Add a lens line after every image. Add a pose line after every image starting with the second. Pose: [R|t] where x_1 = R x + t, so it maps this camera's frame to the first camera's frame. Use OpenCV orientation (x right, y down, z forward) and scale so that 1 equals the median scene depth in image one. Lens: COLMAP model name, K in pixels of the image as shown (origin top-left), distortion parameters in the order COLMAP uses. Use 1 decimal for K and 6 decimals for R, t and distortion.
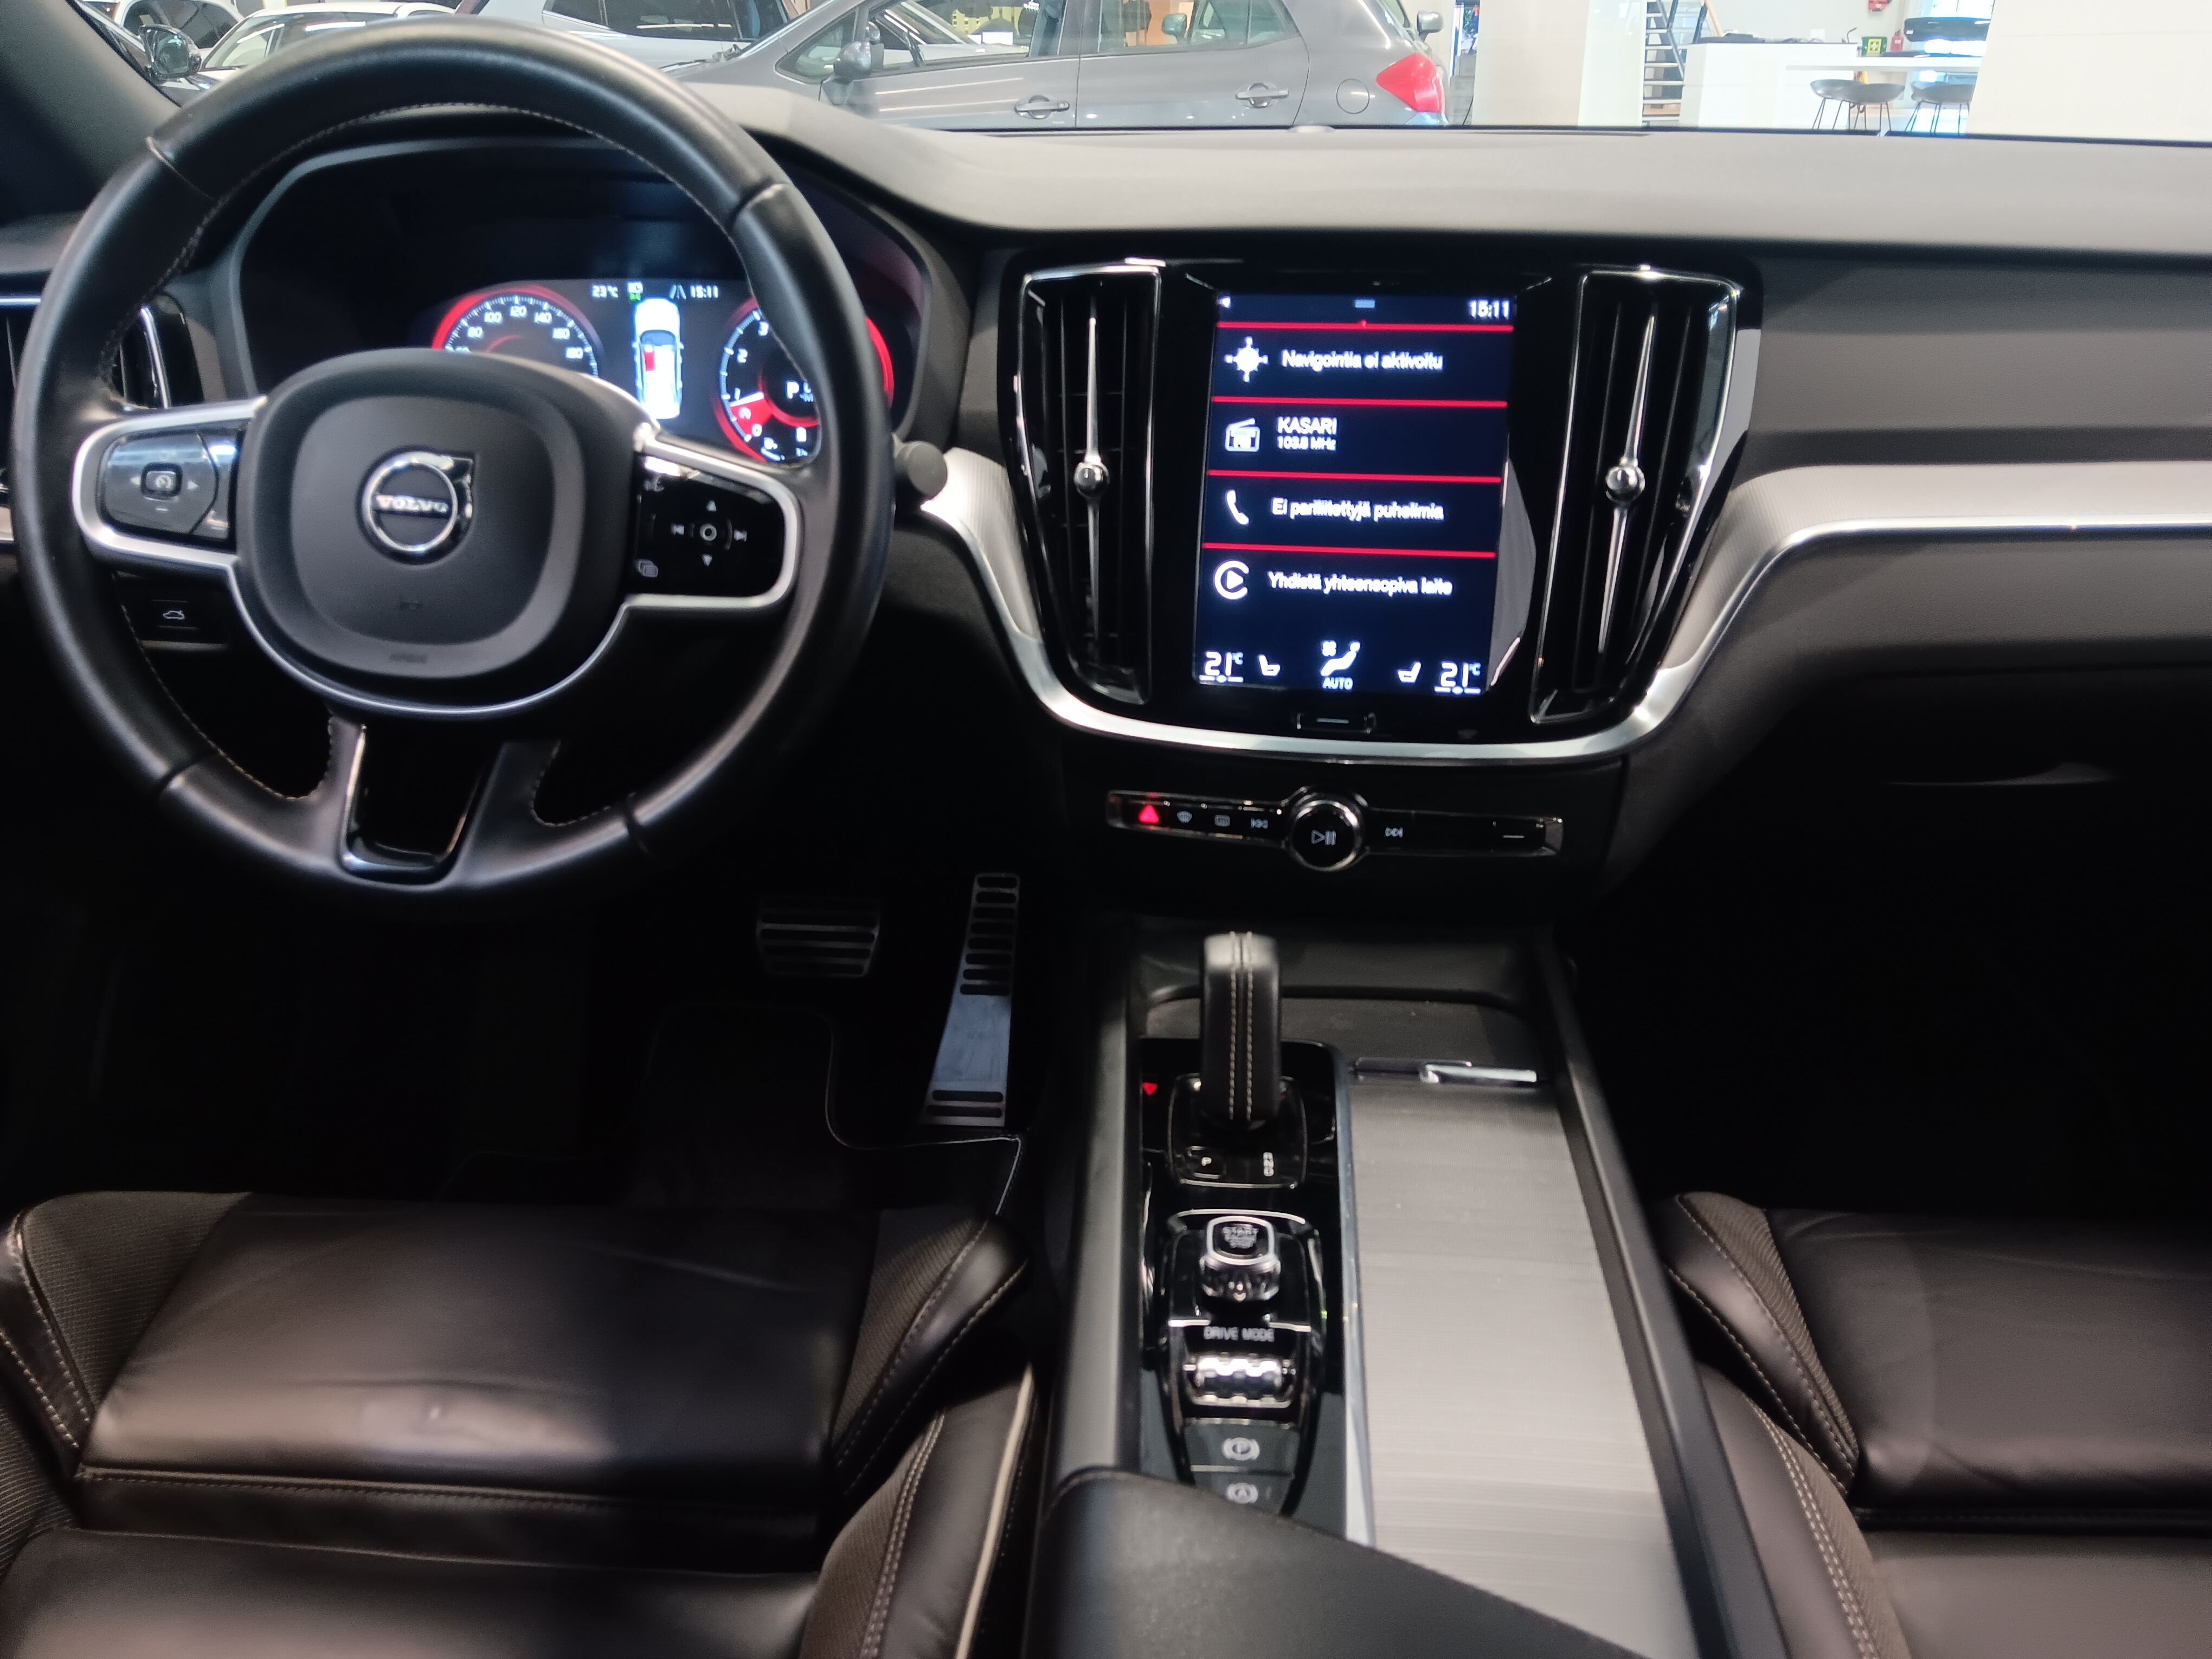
lens RADIAL K [[1643.2, 0, 1099.7], [0, 1643.2, 867.3], [0, 0, 1]] dist [-0.006140, -0.004862]
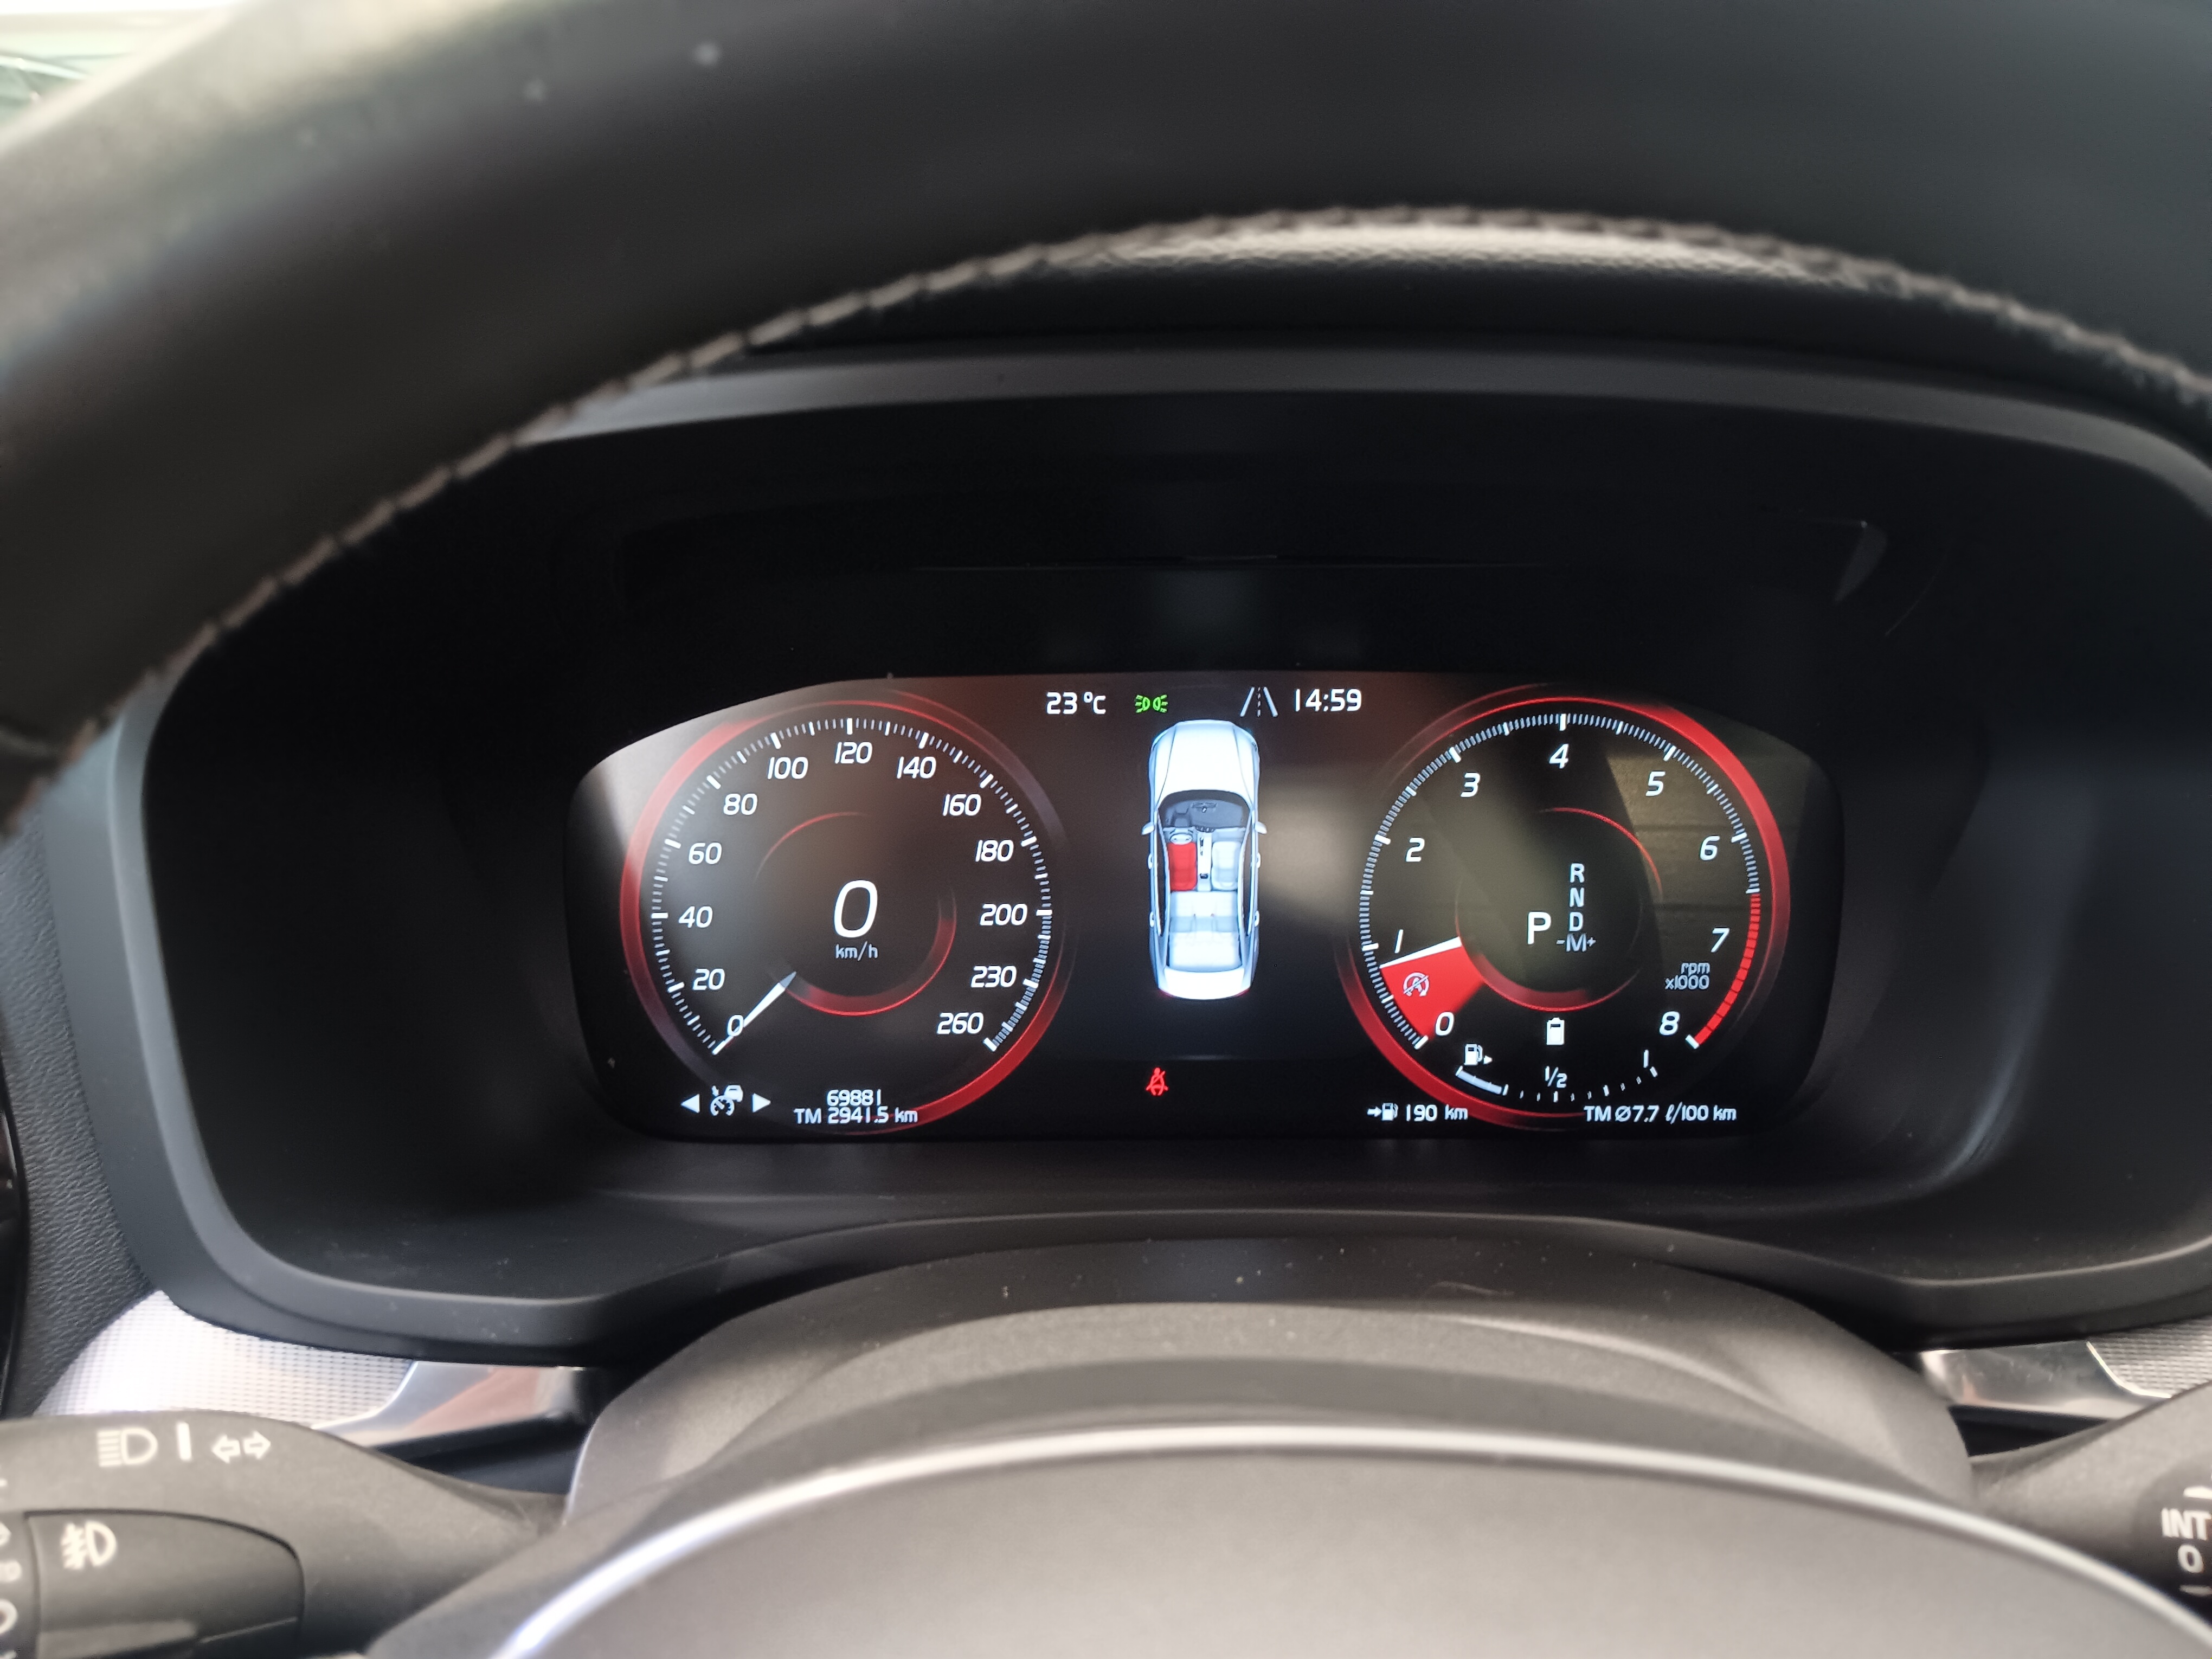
lens RADIAL K [[1673.0, 0, 1104.1], [0, 1673.0, 841.2], [0, 0, 1]] dist [0.115325, -0.208351]
pose [[0.996983, -0.028577, 0.072170, -0.325171], [0.035965, 0.994006, -0.103237, -0.274457], [-0.068787, 0.105521, 0.992035, 0.595243]]
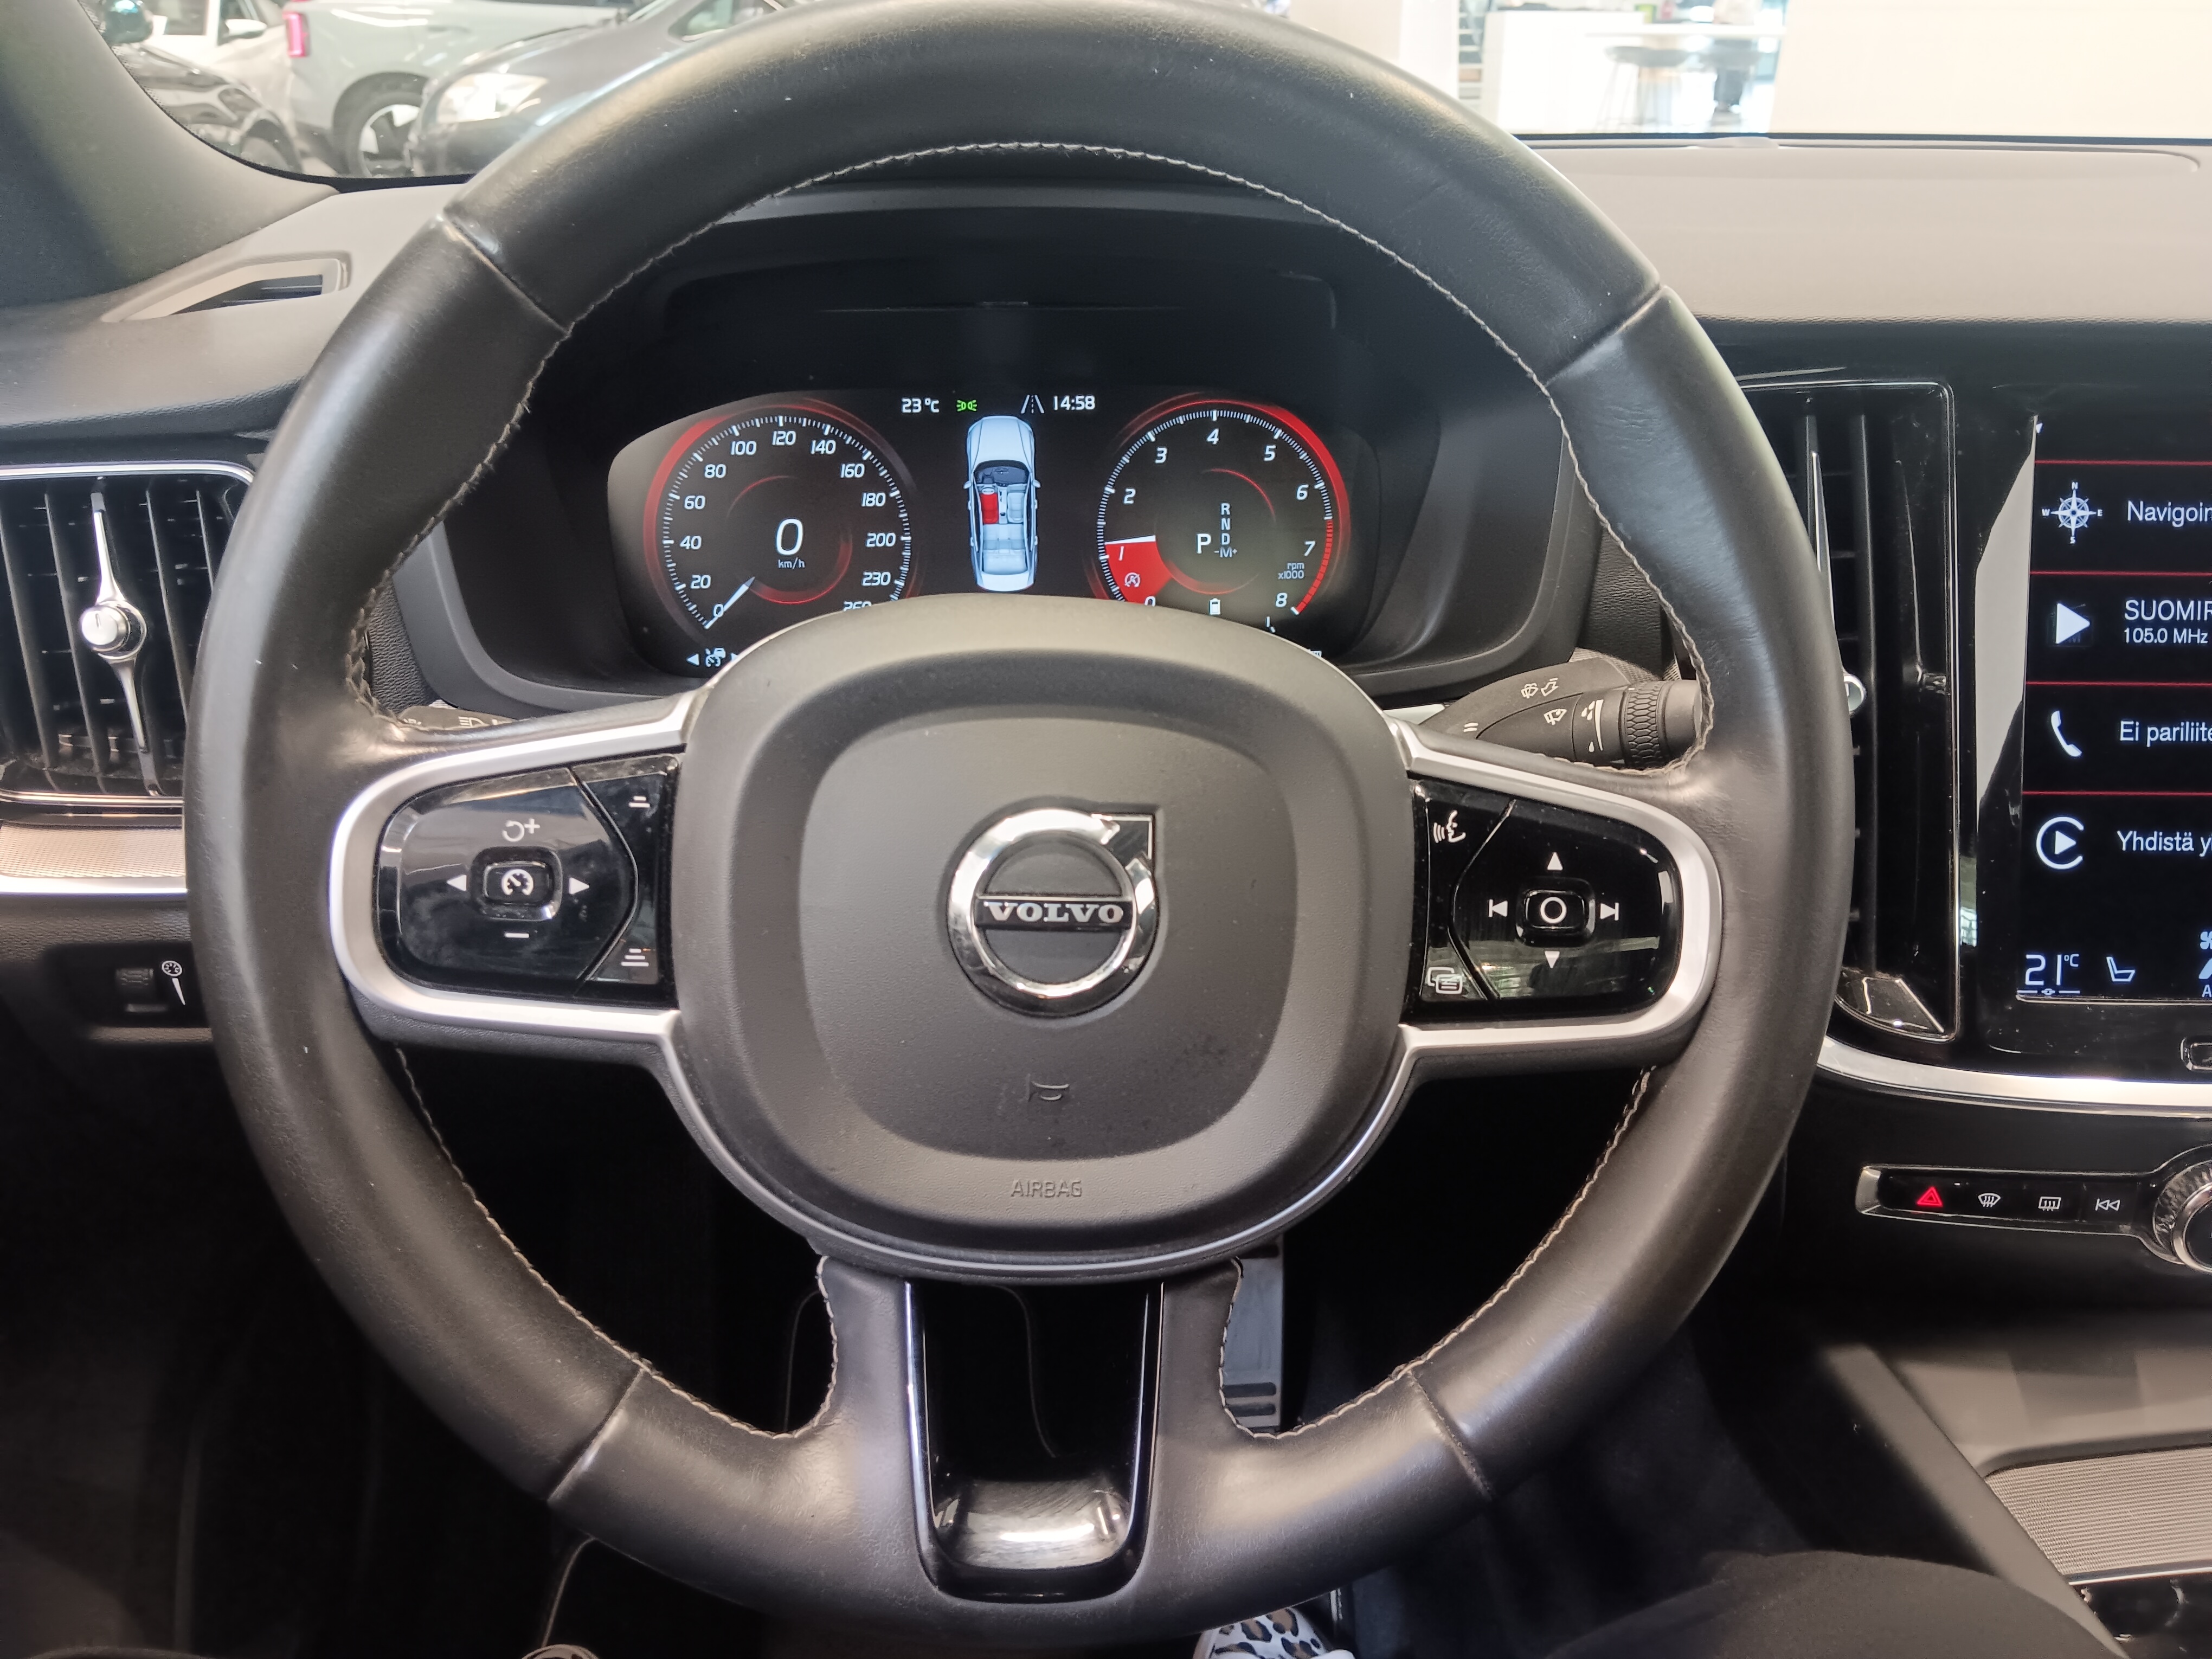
lens RADIAL K [[1673.0, 0, 1104.1], [0, 1673.0, 841.2], [0, 0, 1]] dist [0.115325, -0.208351]
pose [[0.987111, -0.065993, 0.145796, -0.338846], [0.067289, 0.997726, -0.003967, -0.168893], [-0.145203, 0.013727, 0.989307, 0.322426]]
